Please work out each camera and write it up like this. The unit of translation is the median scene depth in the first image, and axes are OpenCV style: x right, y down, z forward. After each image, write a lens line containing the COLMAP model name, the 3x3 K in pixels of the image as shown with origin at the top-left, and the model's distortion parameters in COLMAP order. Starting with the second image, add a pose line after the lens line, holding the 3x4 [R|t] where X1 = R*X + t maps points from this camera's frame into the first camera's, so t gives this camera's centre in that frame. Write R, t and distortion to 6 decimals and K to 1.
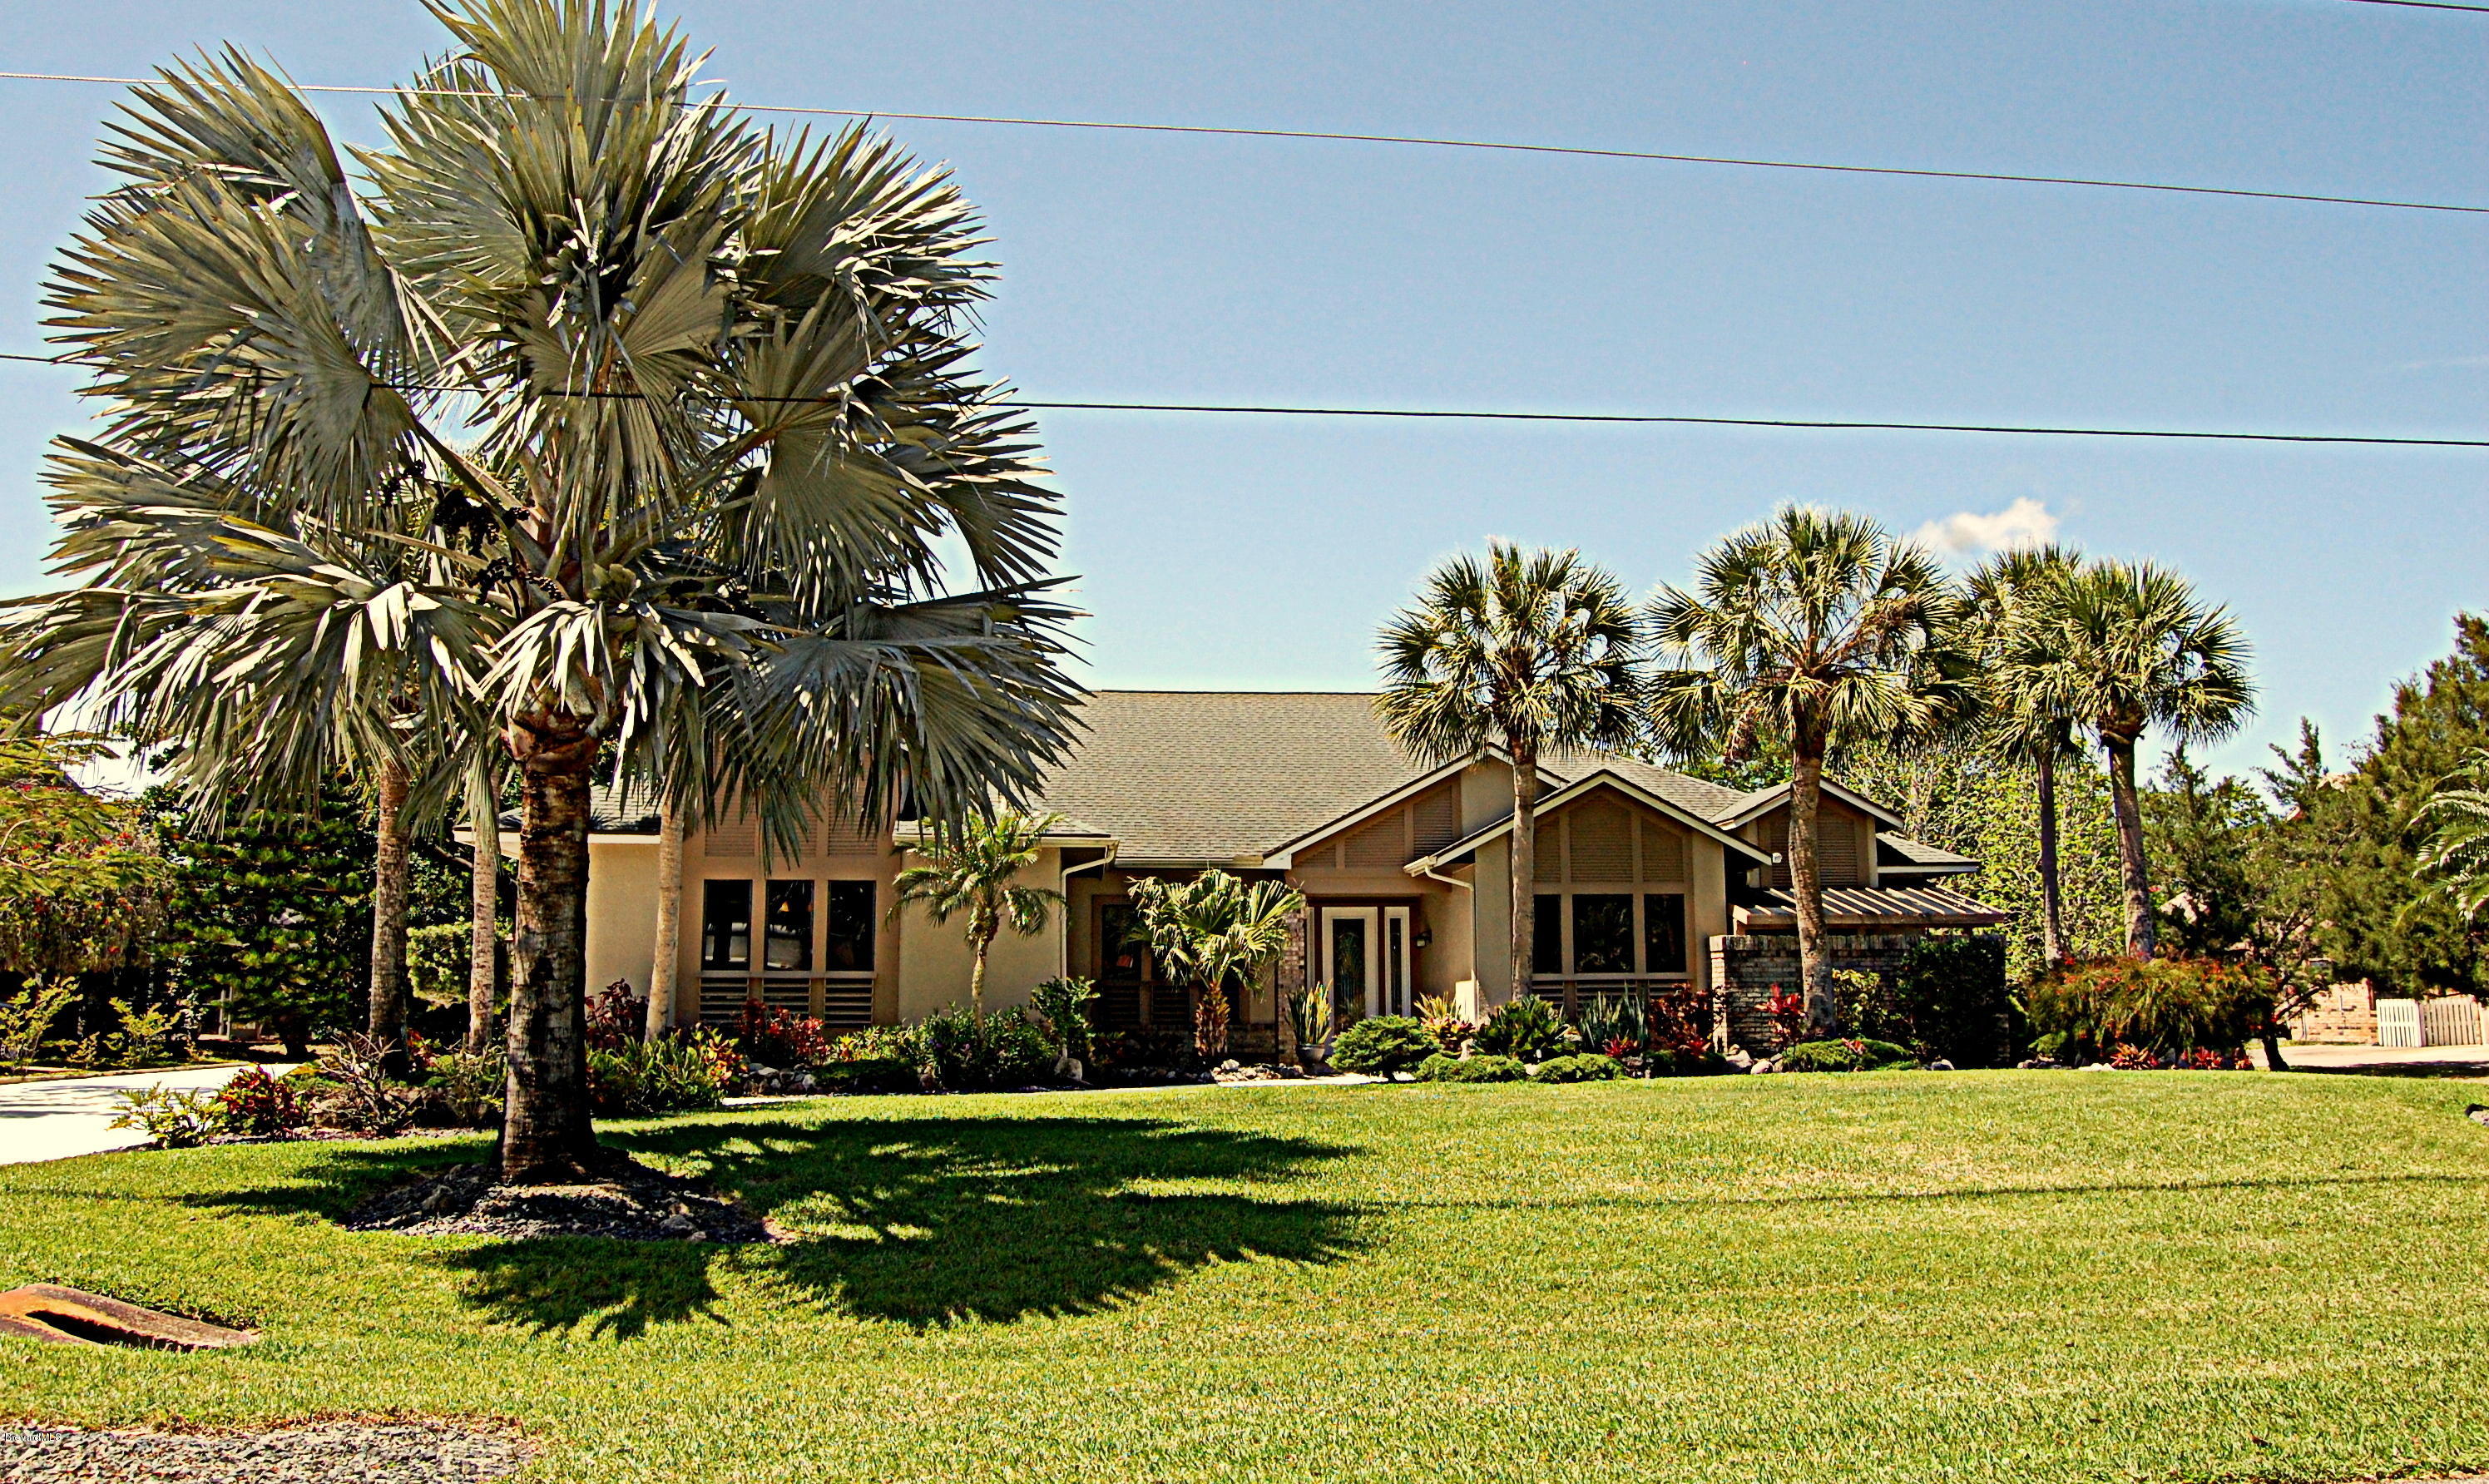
lens RADIAL K [[1977.5, 0, 1249.5], [0, 1977.5, 656.4], [0, 0, 1]] dist [-0.079546, 0.004609]
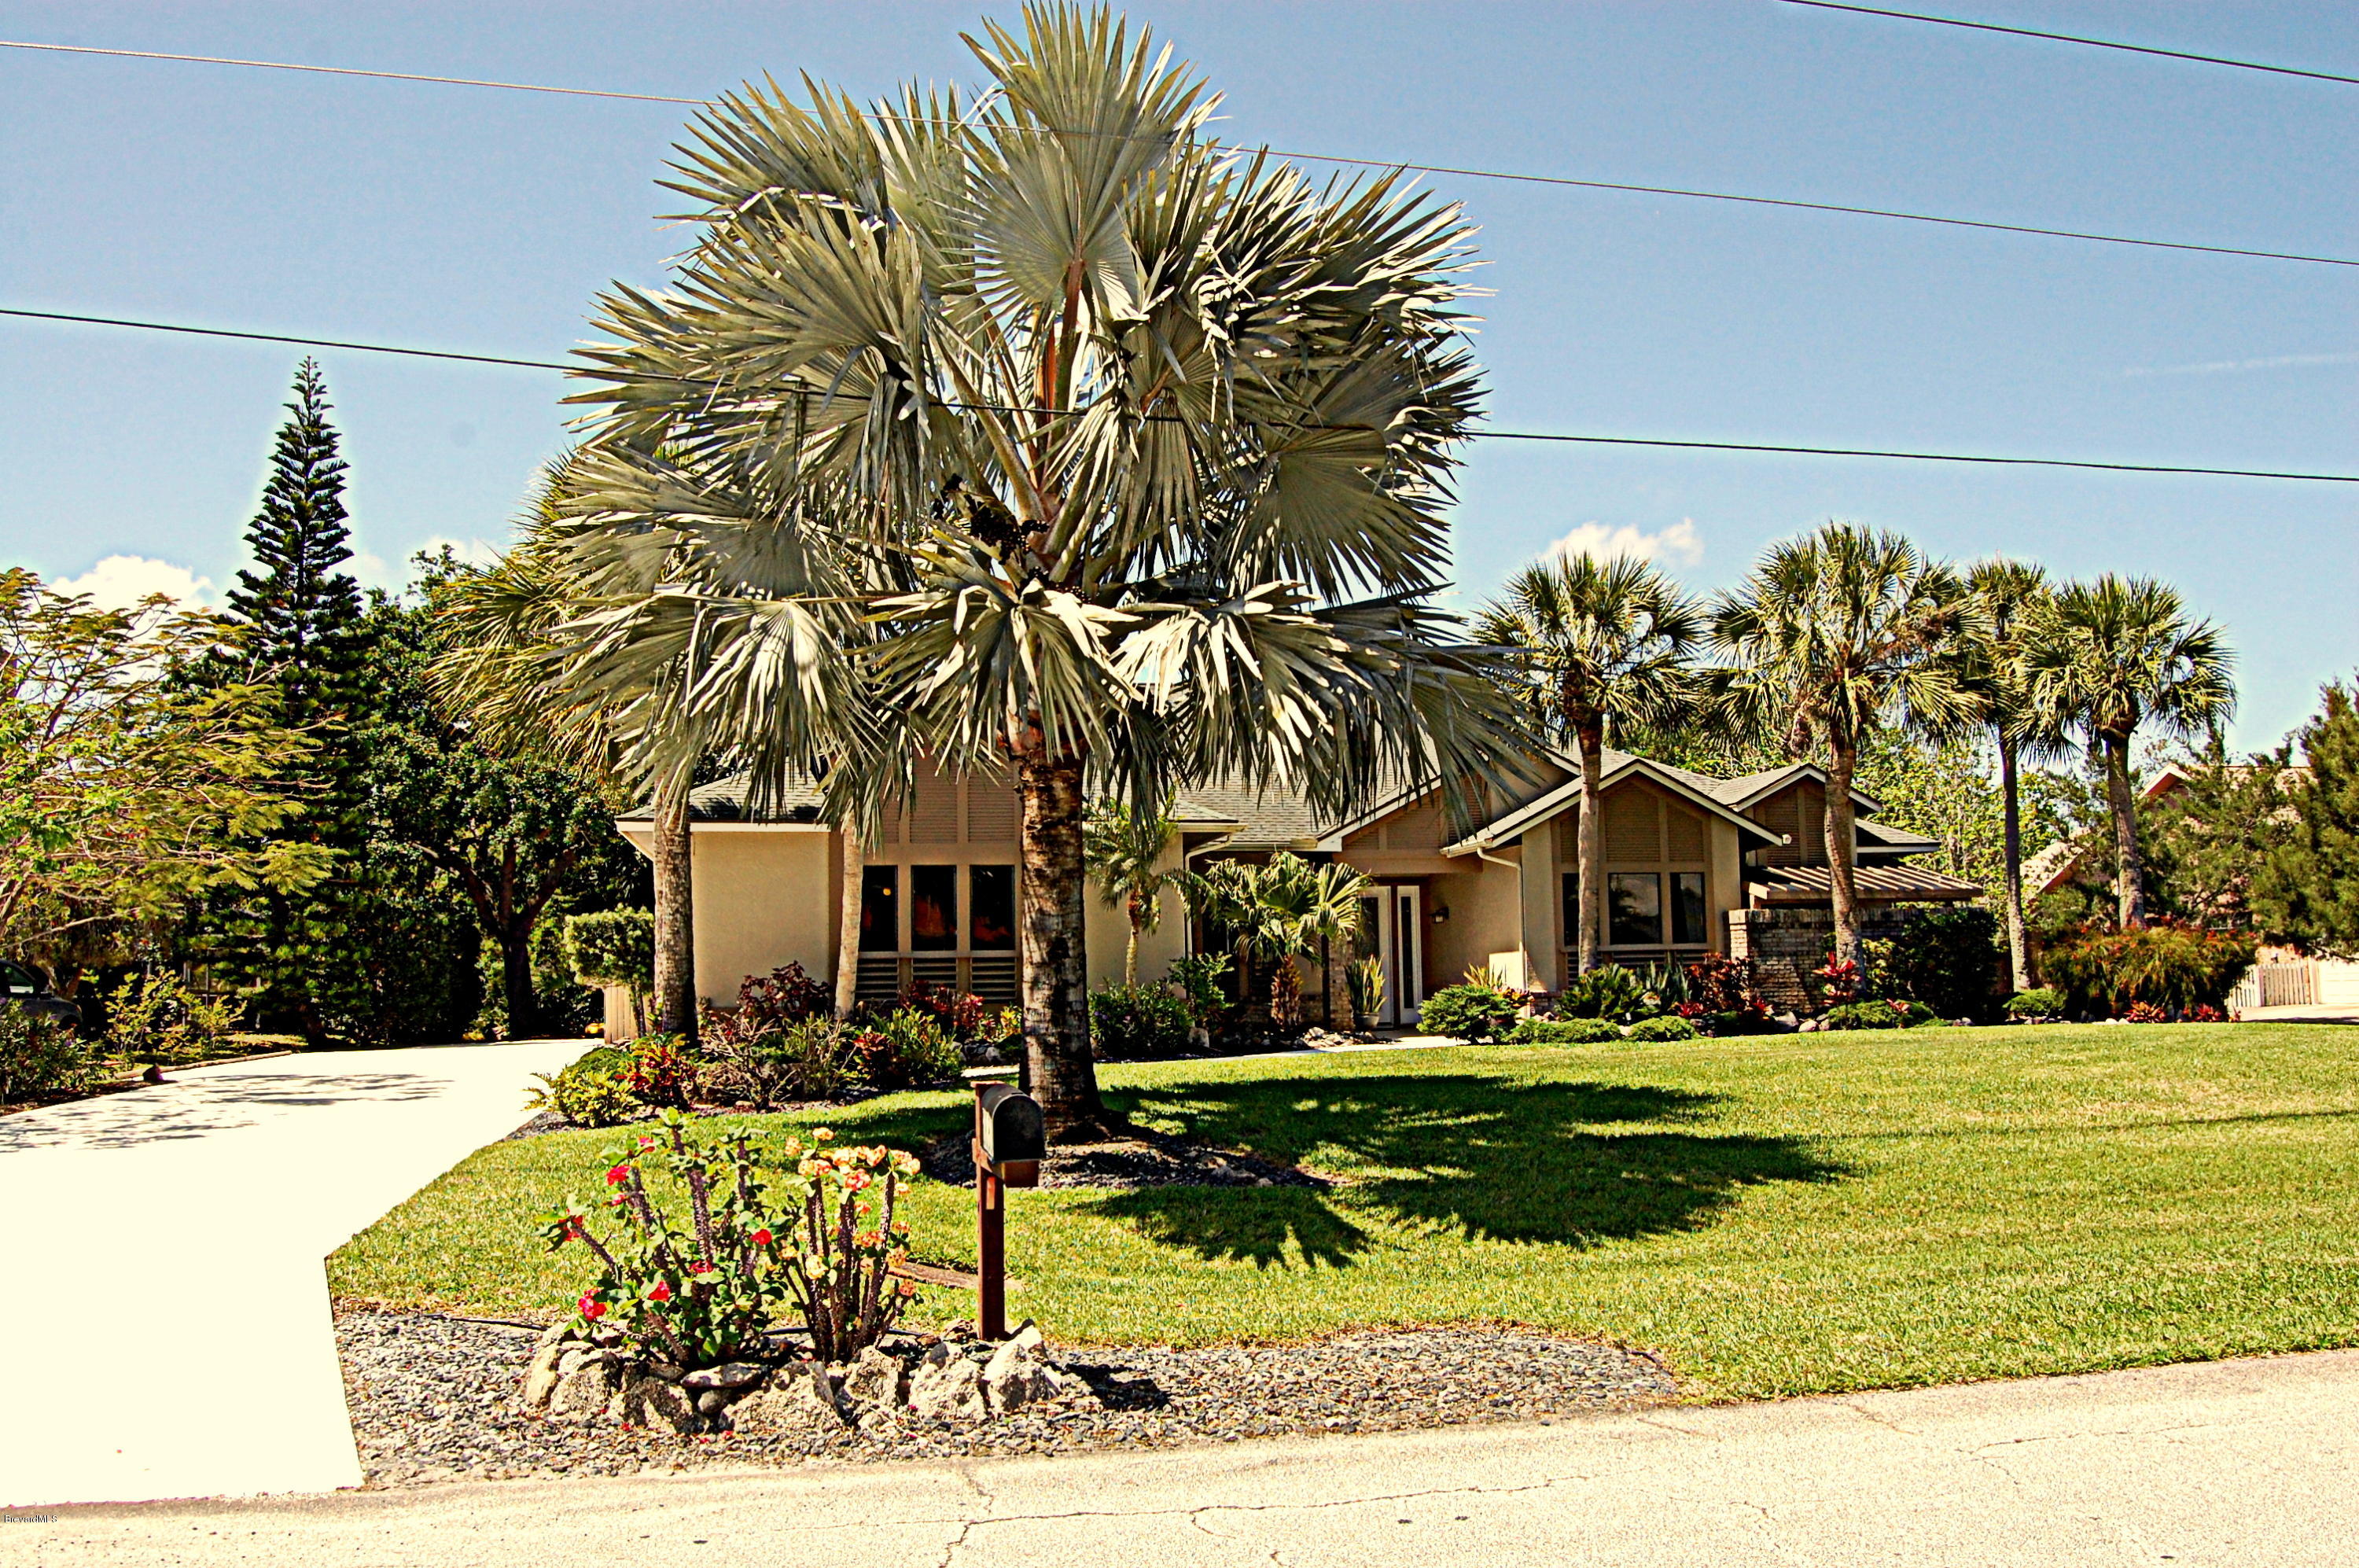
lens RADIAL K [[1920.5, 0, 1182.3], [0, 1920.5, 791.4], [0, 0, 1]] dist [-0.078052, -0.006368]
pose [[0.995012, -0.002992, 0.099707, -0.210319], [-0.004511, 0.997178, 0.074944, -0.003622], [-0.099650, -0.075020, 0.992190, -0.031097]]
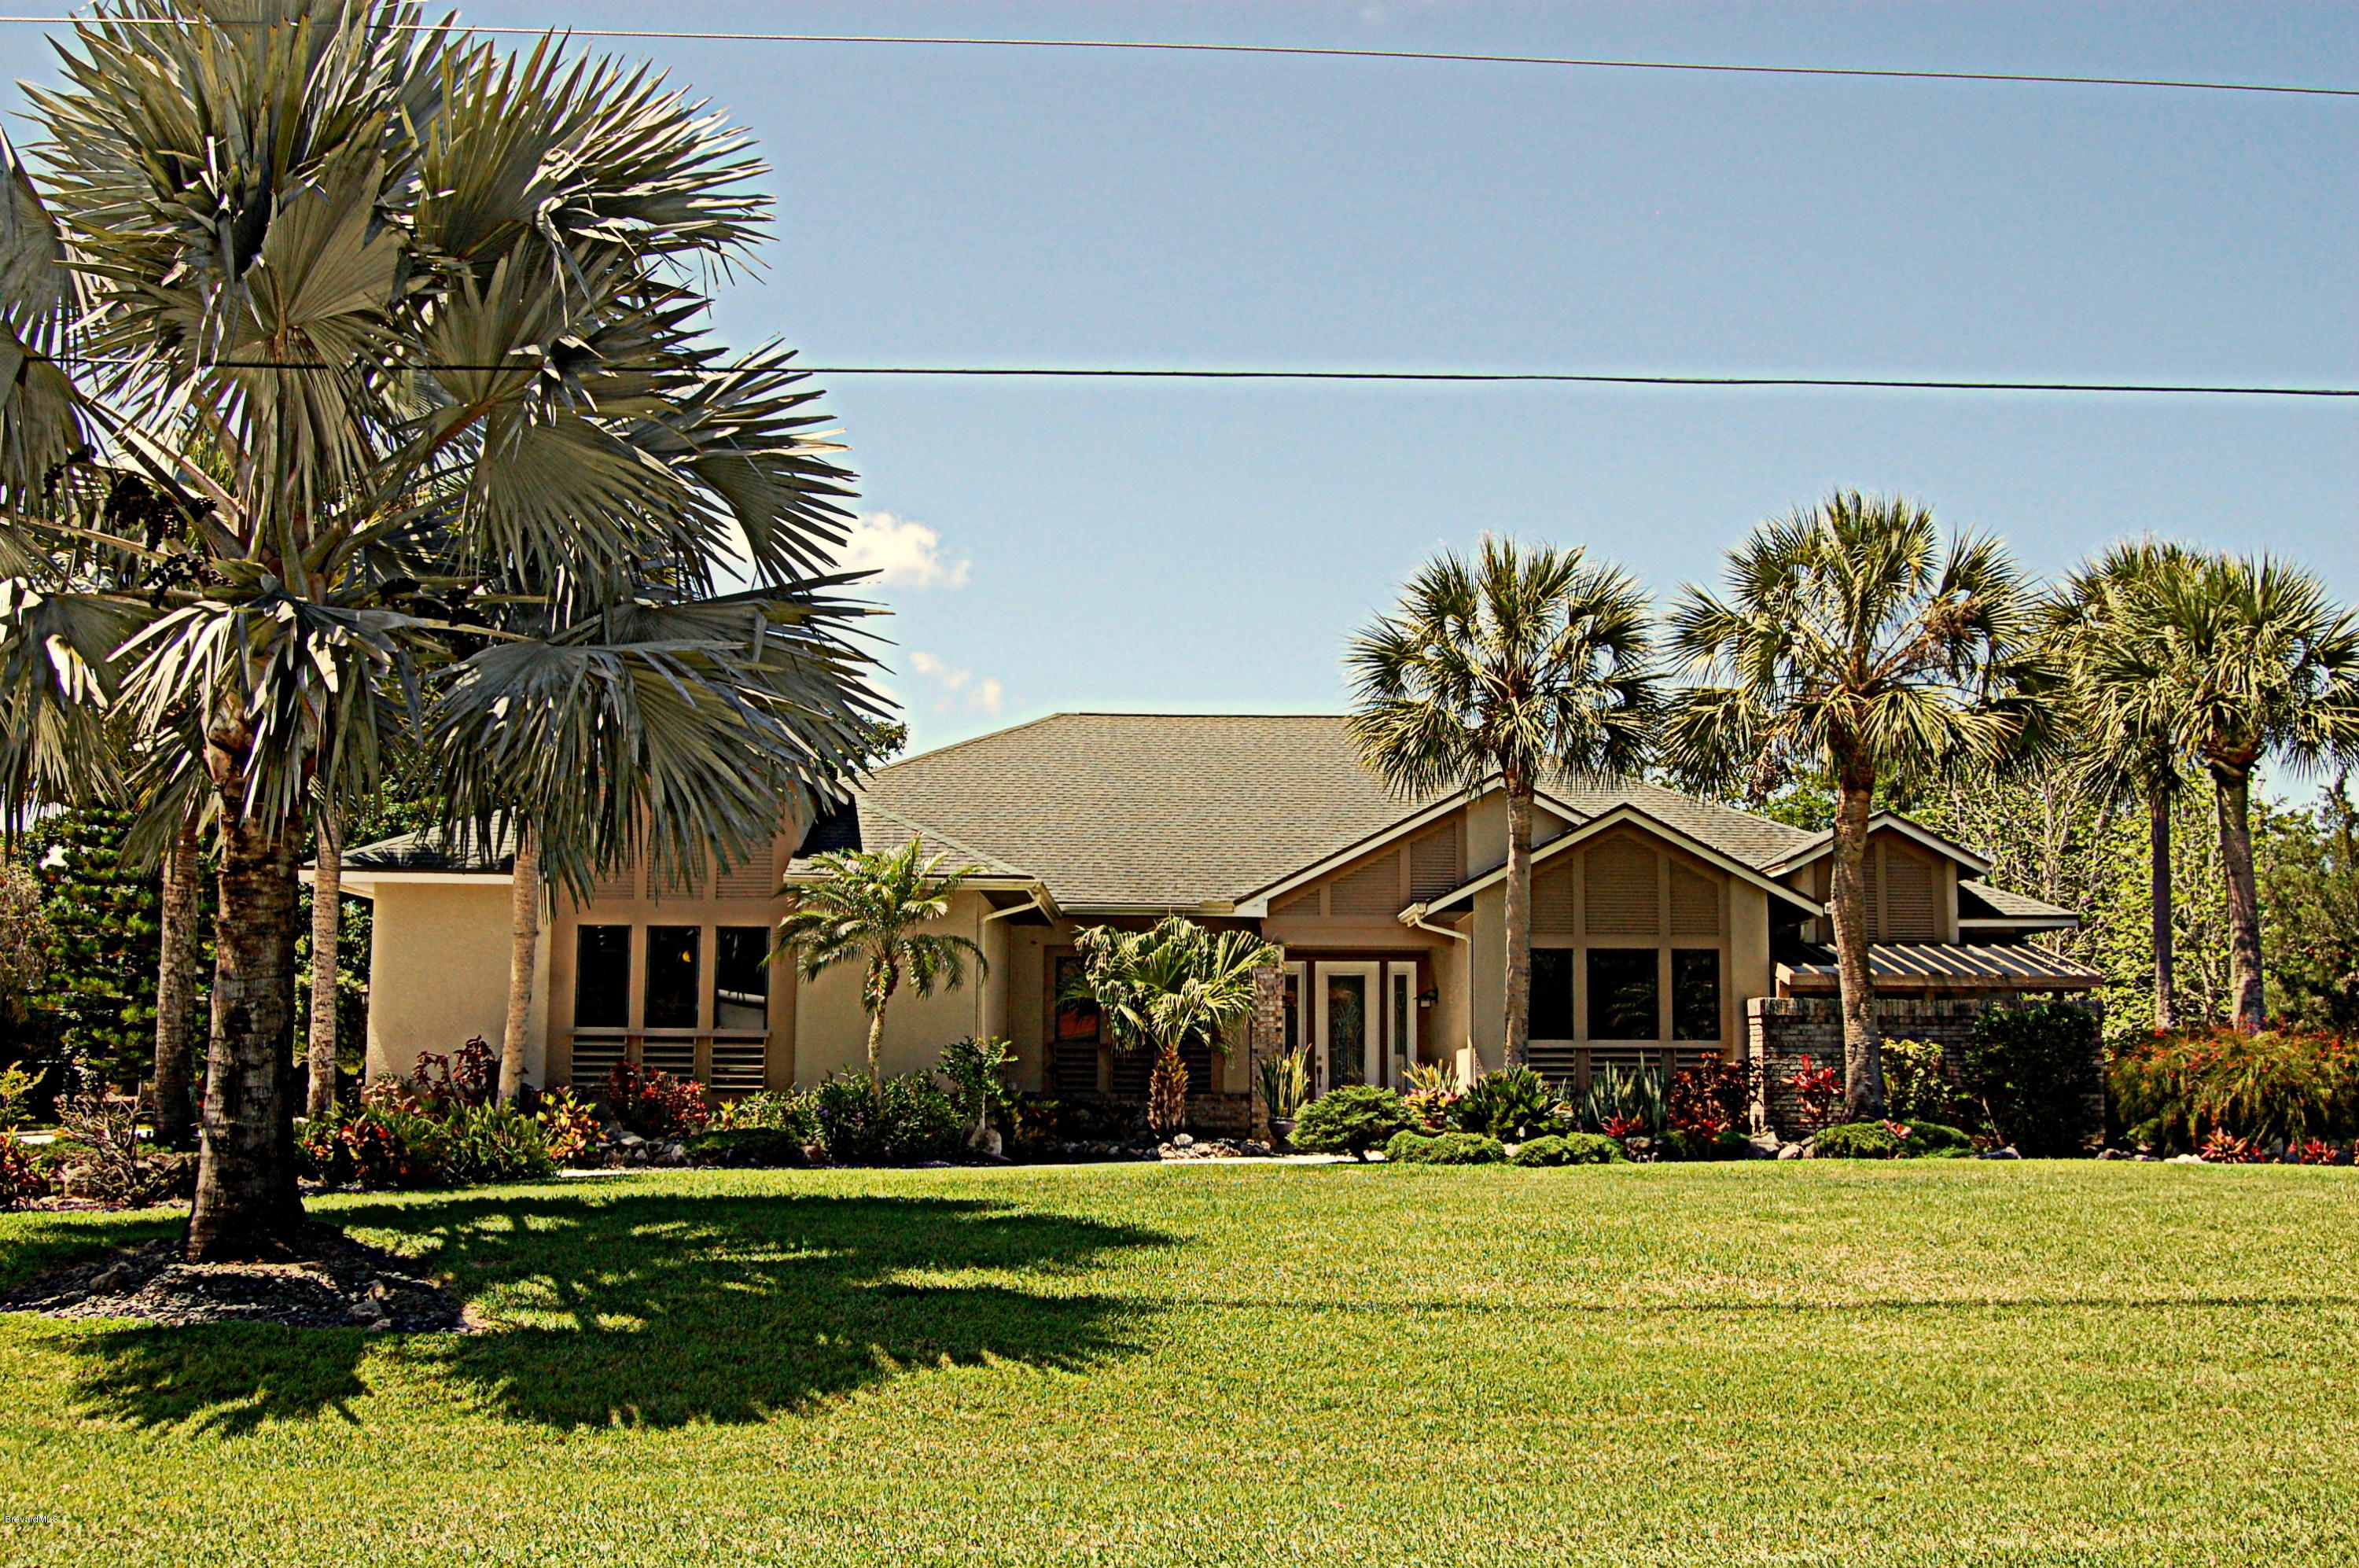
lens RADIAL K [[2237.0, 0, 1180.6], [0, 2237.0, 784.1], [0, 0, 1]] dist [-0.064537, 0.000000]
pose [[0.996992, 0.001490, -0.077494, 0.073962], [0.002097, 0.998930, 0.046194, 0.004208], [0.077480, -0.046218, 0.995922, 0.022281]]
